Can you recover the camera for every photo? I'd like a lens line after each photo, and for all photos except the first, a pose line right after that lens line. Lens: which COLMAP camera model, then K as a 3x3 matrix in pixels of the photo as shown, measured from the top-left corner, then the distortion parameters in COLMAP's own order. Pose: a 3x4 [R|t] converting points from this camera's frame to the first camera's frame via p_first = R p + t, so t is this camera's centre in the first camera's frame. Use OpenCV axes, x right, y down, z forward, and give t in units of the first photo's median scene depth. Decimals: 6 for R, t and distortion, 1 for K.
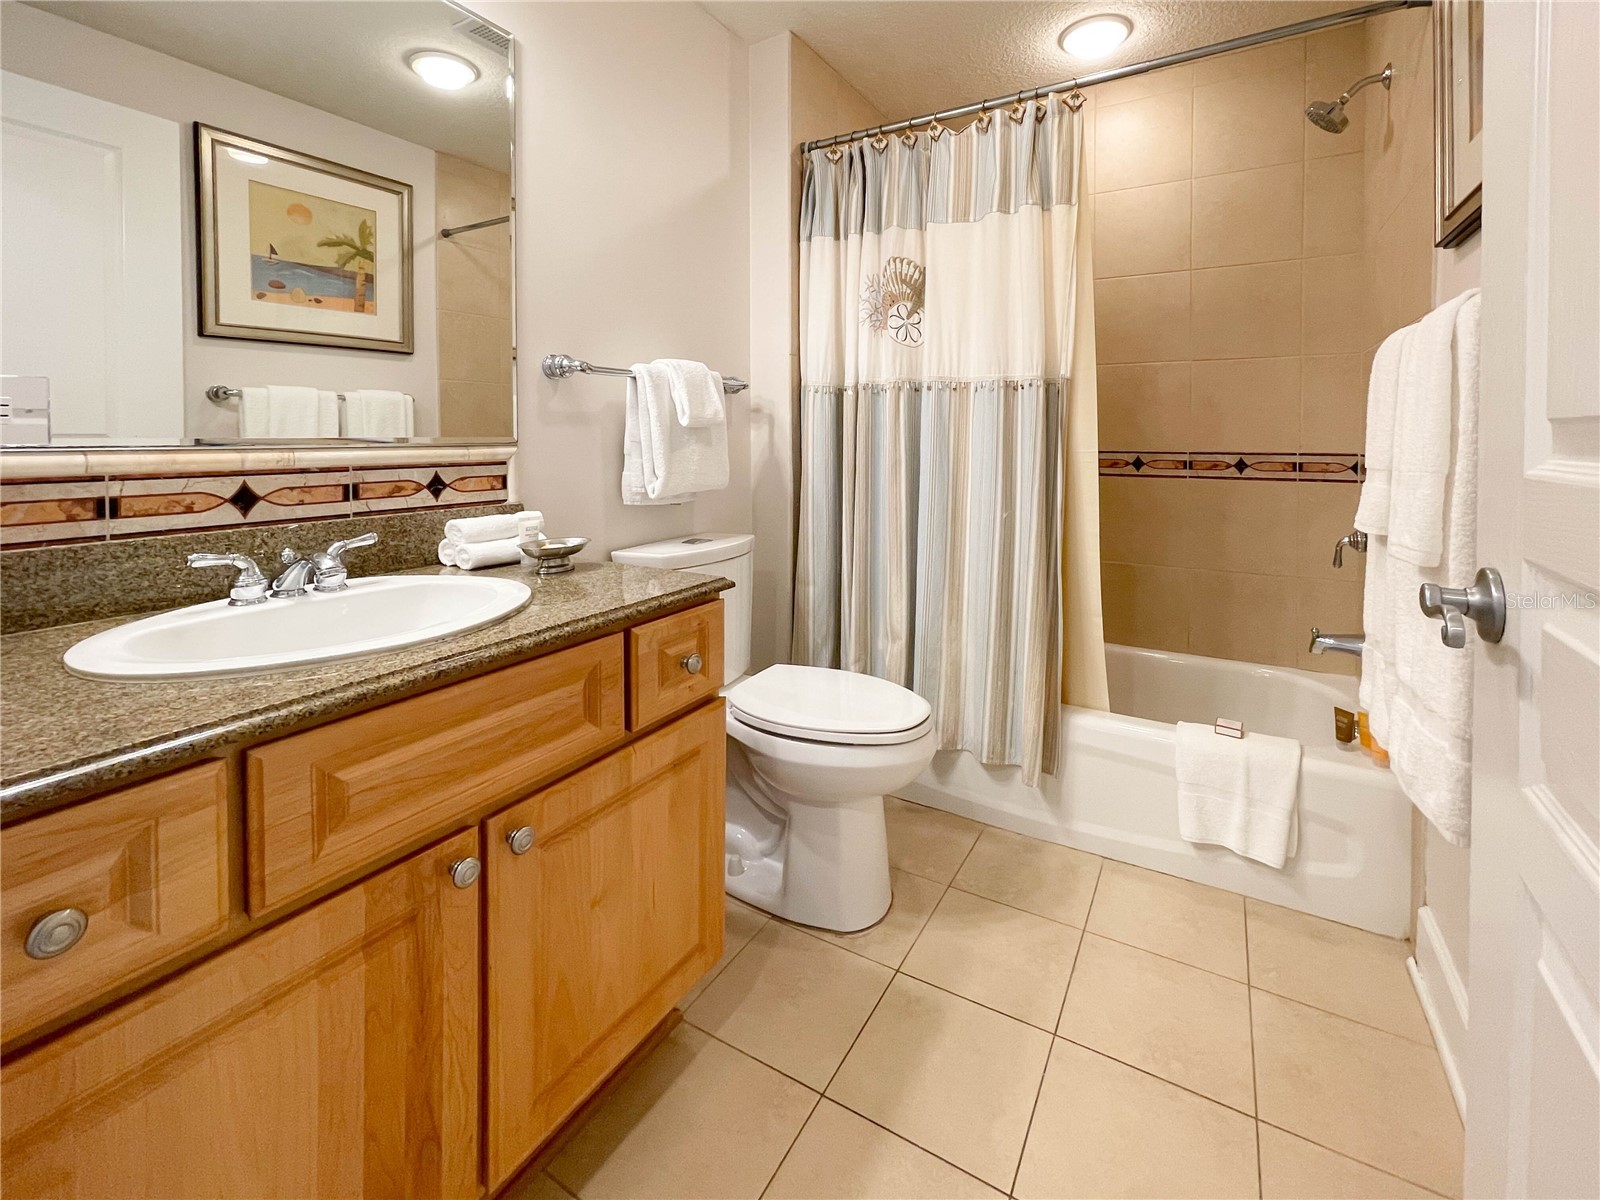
lens RADIAL K [[653.9, 0, 798.3], [0, 653.9, 604.6], [0, 0, 1]] dist [0.000766, -0.005858]
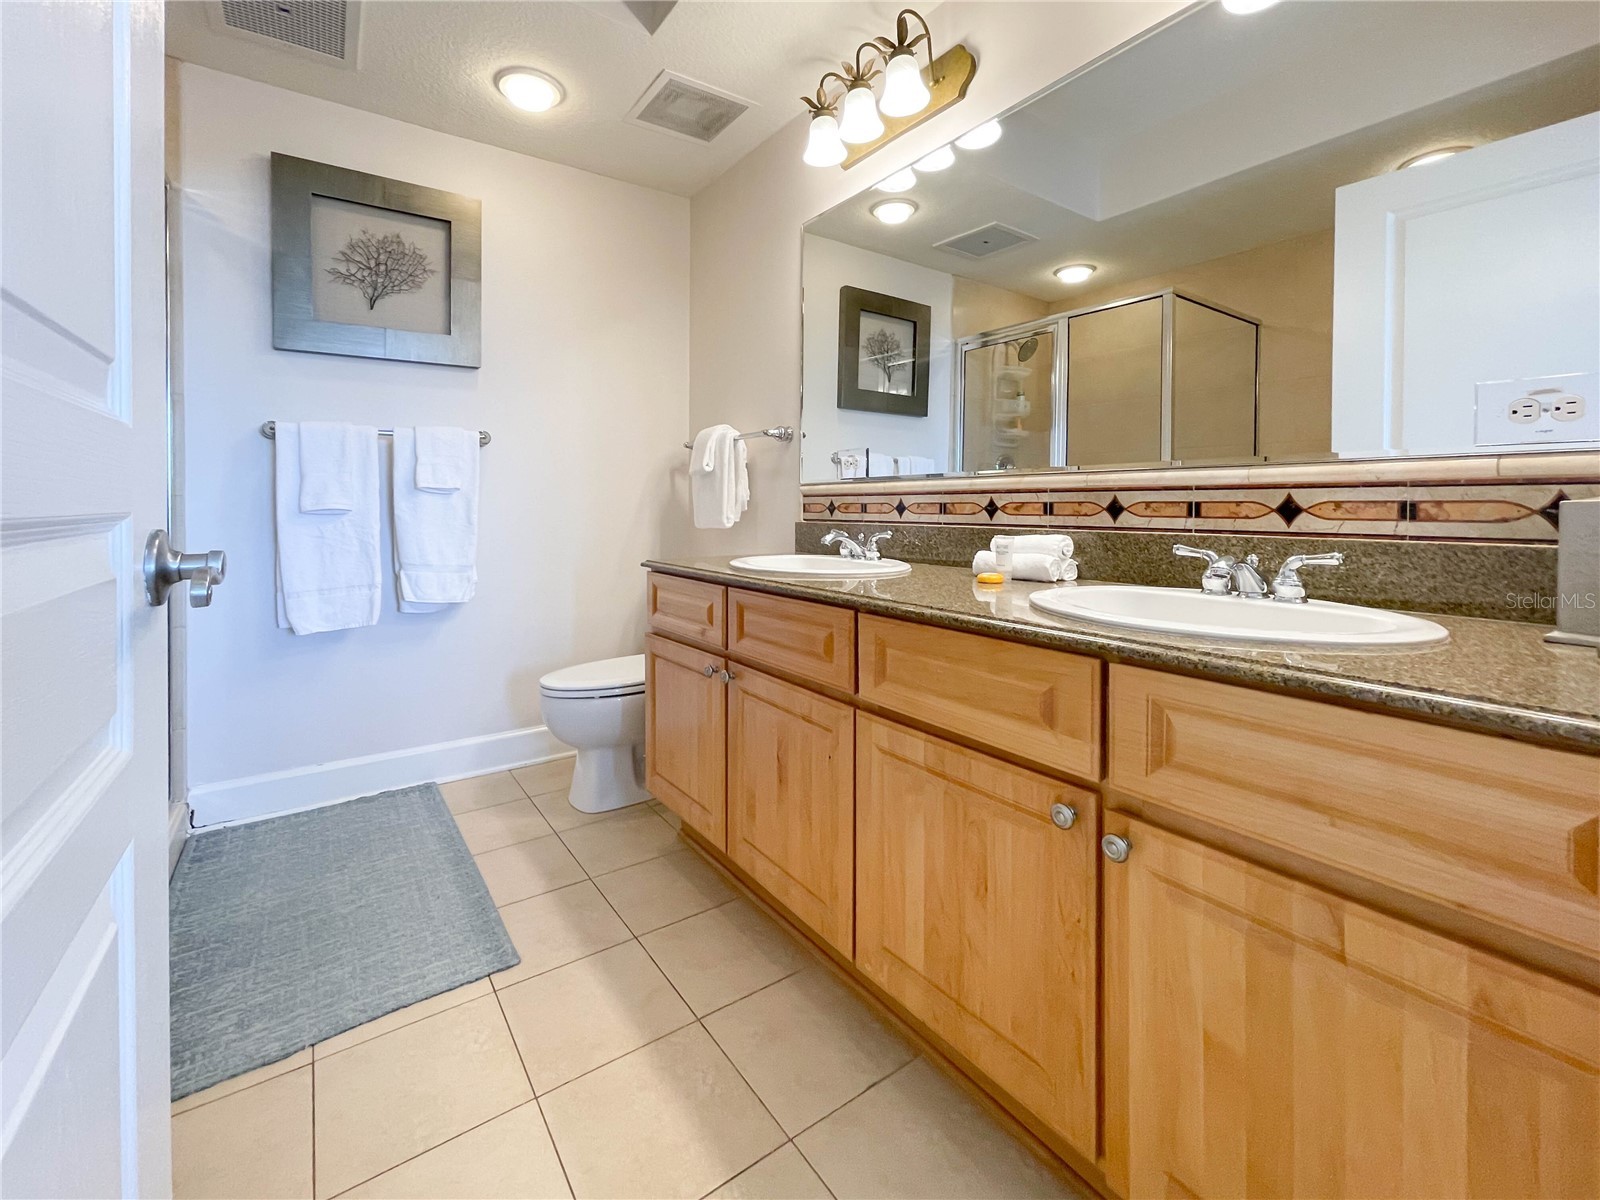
lens RADIAL K [[653.9, 0, 798.3], [0, 653.9, 604.6], [0, 0, 1]] dist [0.000766, -0.005858]
pose [[-0.380540, 0.195687, -0.903823, 0.602936], [-0.176289, 0.944081, 0.278626, -0.230932], [0.907806, 0.265363, -0.324763, 0.886826]]
